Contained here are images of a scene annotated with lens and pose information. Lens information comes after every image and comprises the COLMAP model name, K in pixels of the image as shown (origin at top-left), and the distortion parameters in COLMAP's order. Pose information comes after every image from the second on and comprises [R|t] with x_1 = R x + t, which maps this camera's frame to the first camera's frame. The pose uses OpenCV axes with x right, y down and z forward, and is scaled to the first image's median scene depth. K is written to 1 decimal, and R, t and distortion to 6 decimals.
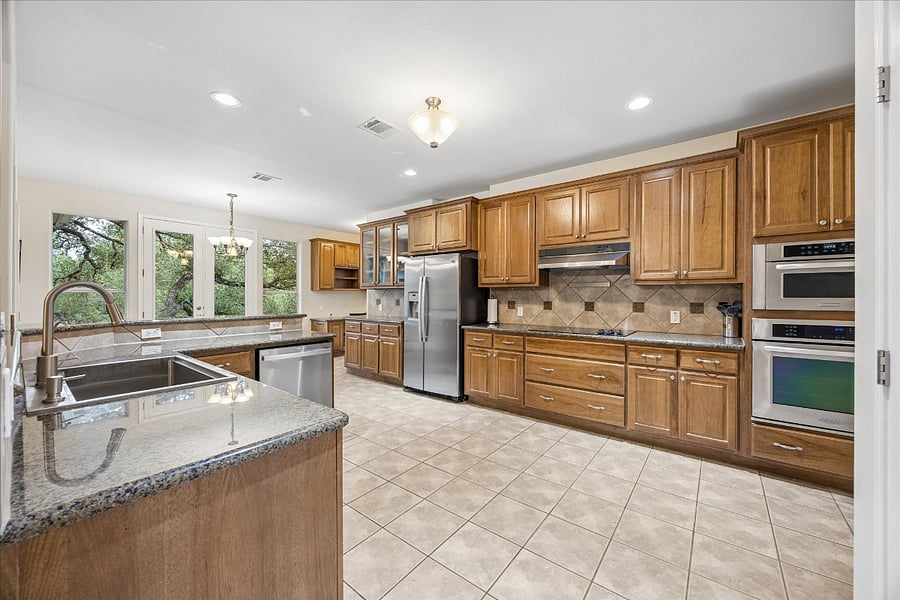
lens RADIAL K [[356.6, 0, 450.0], [0, 356.6, 300.0], [0, 0, 1]] dist [0.000523, 0.000122]
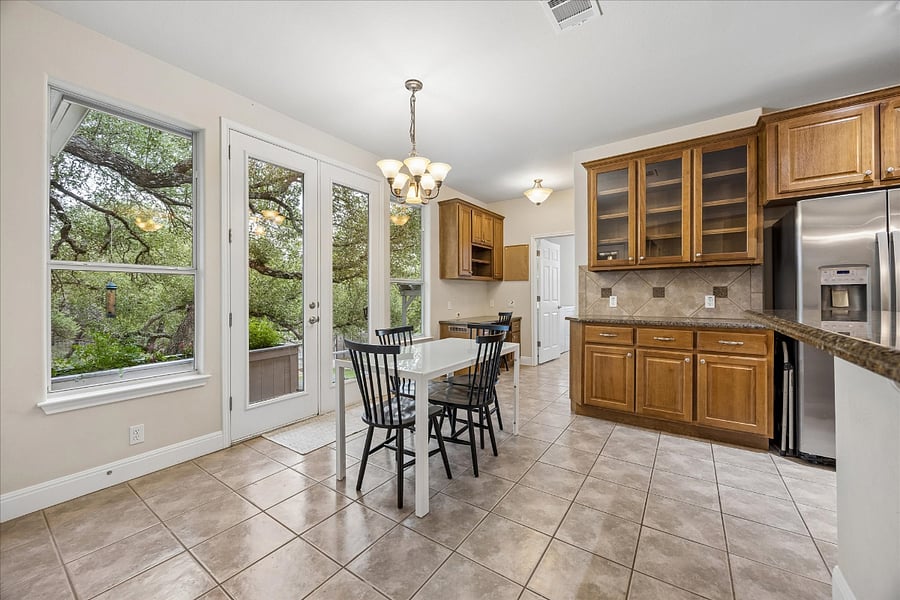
lens RADIAL K [[345.2, 0, 450.0], [0, 345.2, 300.0], [0, 0, 1]] dist [0.001427, 0.000174]
pose [[0.996228, -0.028683, 0.081896, -0.327481], [0.026407, 0.999238, 0.028735, -0.003659], [-0.082657, -0.026464, 0.996227, 0.272152]]
